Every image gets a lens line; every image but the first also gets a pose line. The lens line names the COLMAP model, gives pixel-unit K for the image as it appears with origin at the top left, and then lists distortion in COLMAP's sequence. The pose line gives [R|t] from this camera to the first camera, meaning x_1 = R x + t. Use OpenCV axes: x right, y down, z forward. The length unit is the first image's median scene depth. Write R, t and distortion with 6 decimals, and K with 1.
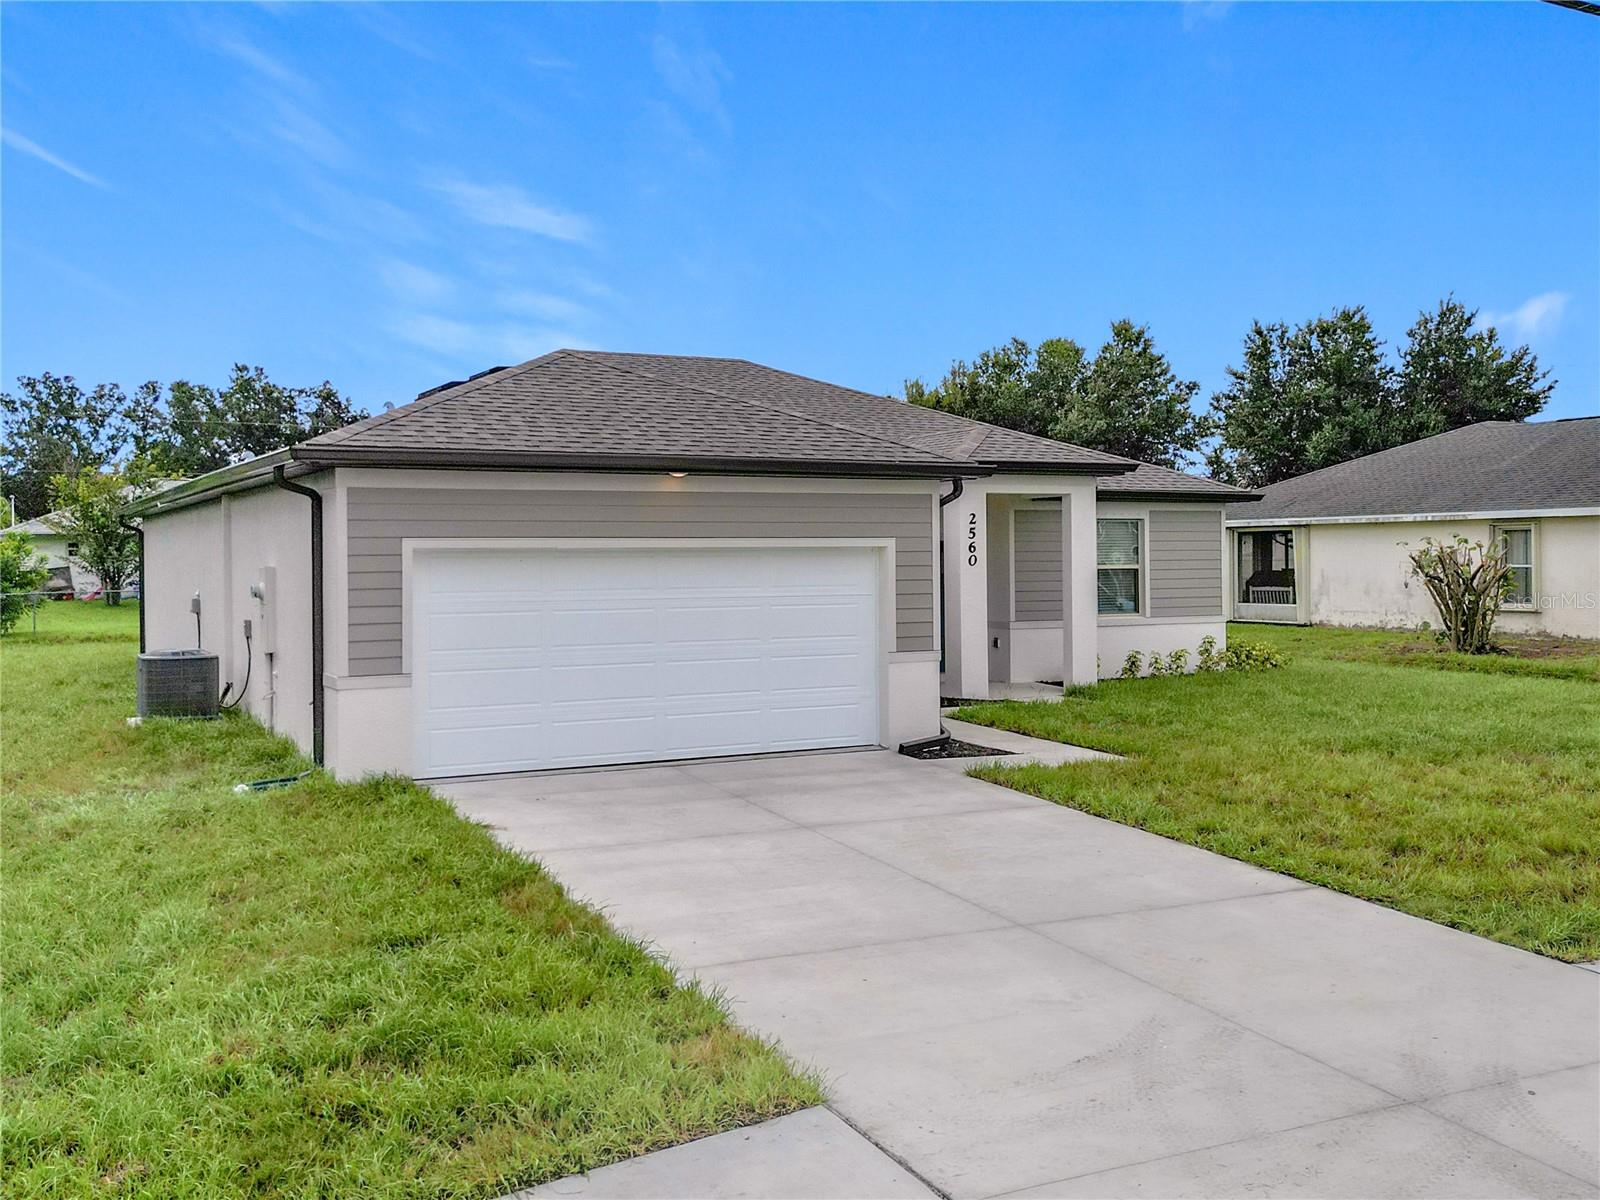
lens RADIAL K [[1207.2, 0, 850.4], [0, 1207.2, 557.2], [0, 0, 1]] dist [0.094263, -0.104810]
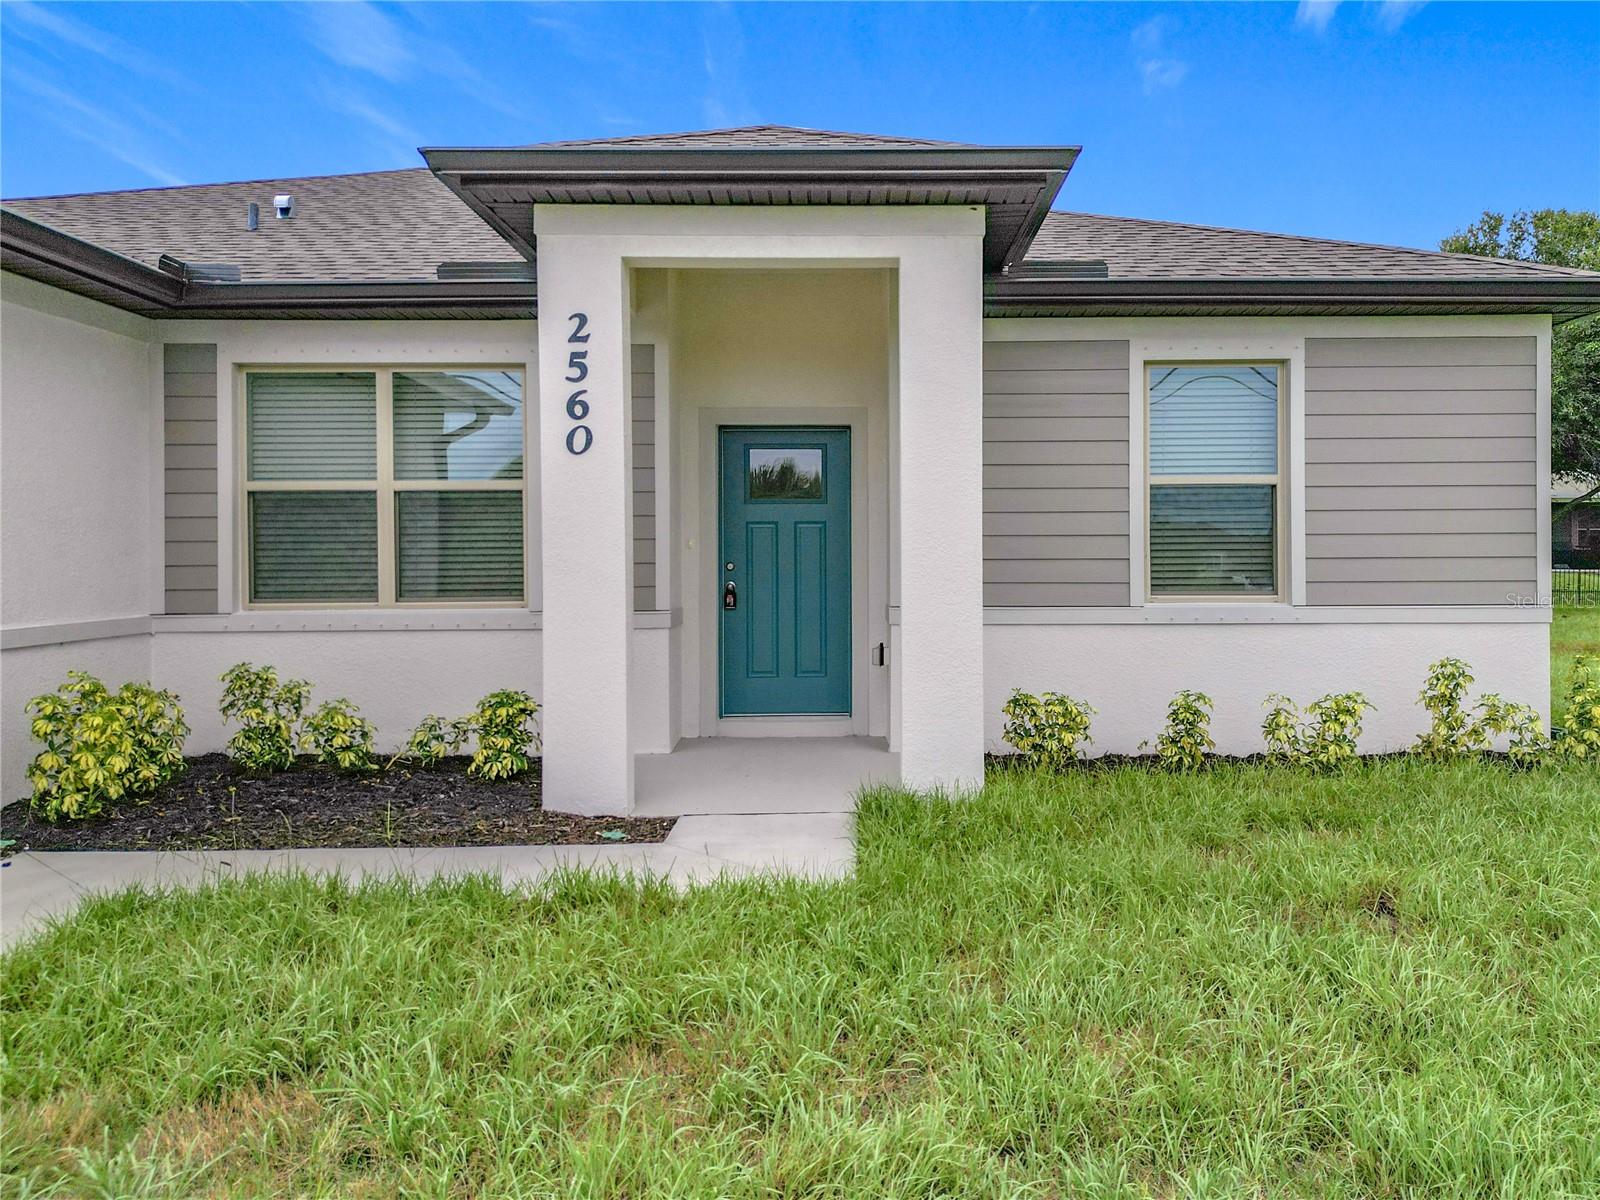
lens RADIAL K [[1207.2, 0, 850.4], [0, 1207.2, 557.2], [0, 0, 1]] dist [0.094263, -0.104810]
pose [[0.912580, 0.007176, -0.408835, 0.277346], [-0.000846, 0.999877, 0.015661, 0.027586], [0.408897, -0.013946, 0.912474, 0.577120]]
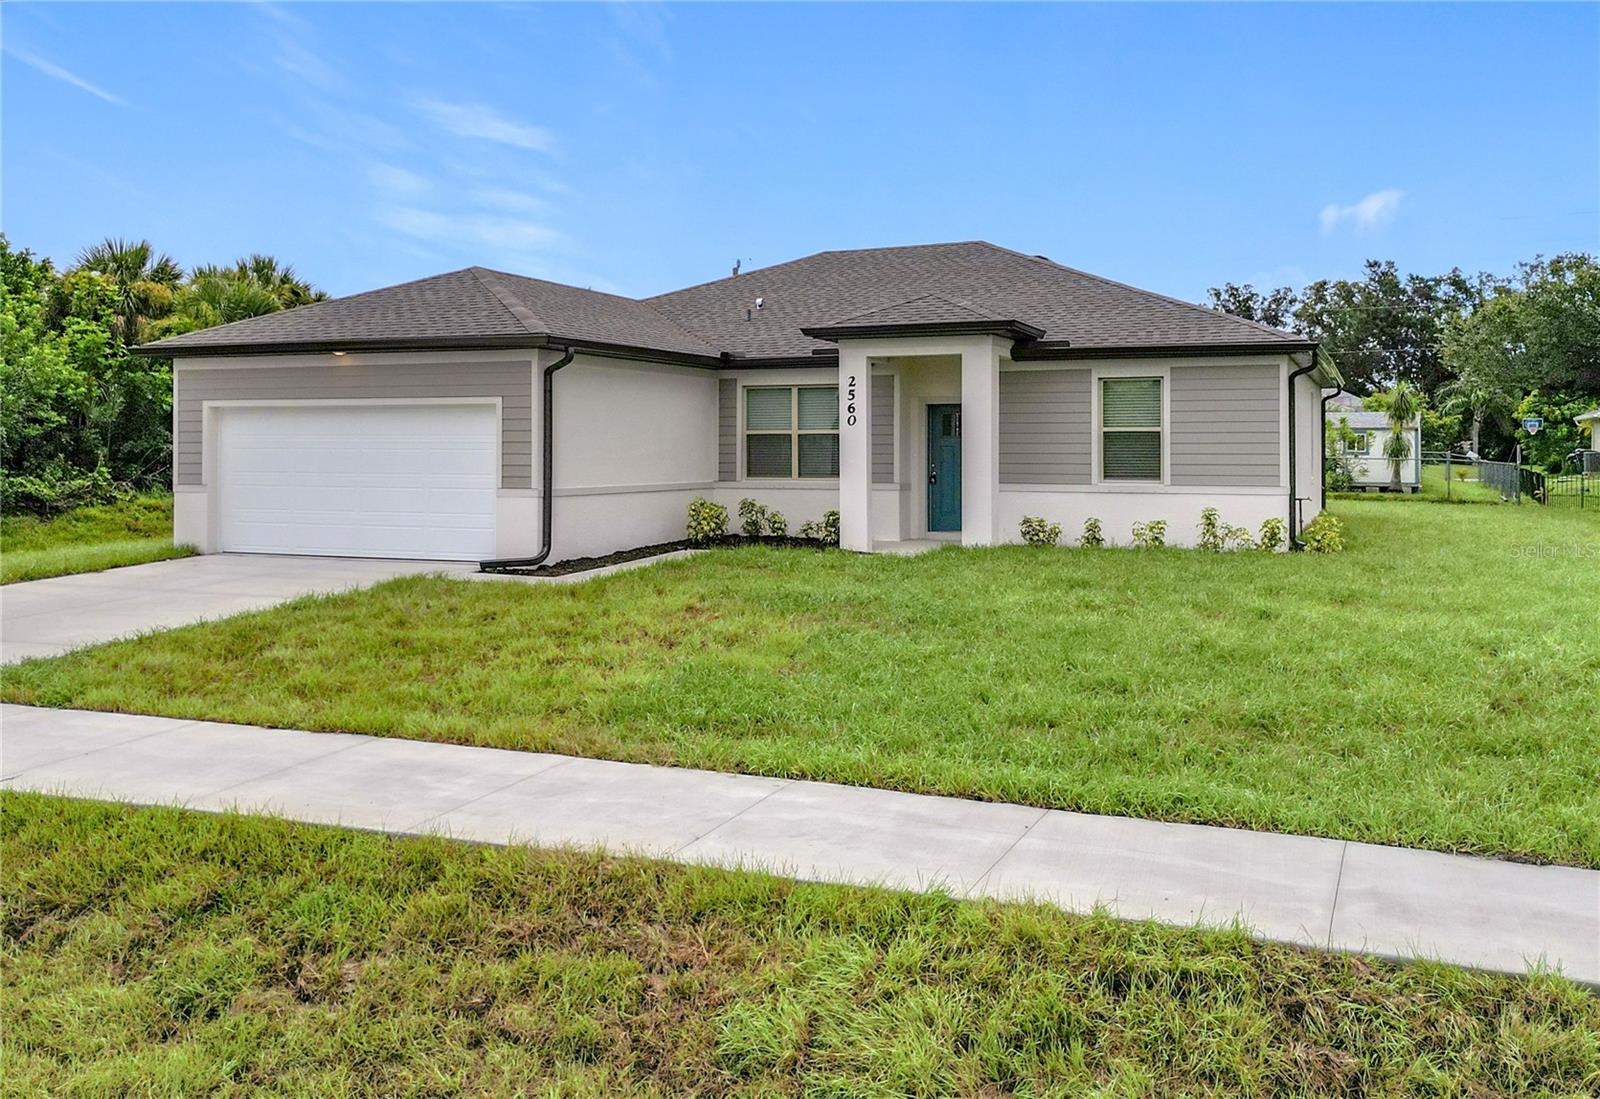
lens RADIAL K [[1267.3, 0, 800.0], [0, 1267.3, 549.5], [0, 0, 1]] dist [0.004073, 0.006729]
pose [[0.684461, 0.067703, -0.725899, 0.748766], [-0.004069, 0.996018, 0.089060, 0.014005], [0.729038, -0.058004, 0.682011, 0.159355]]
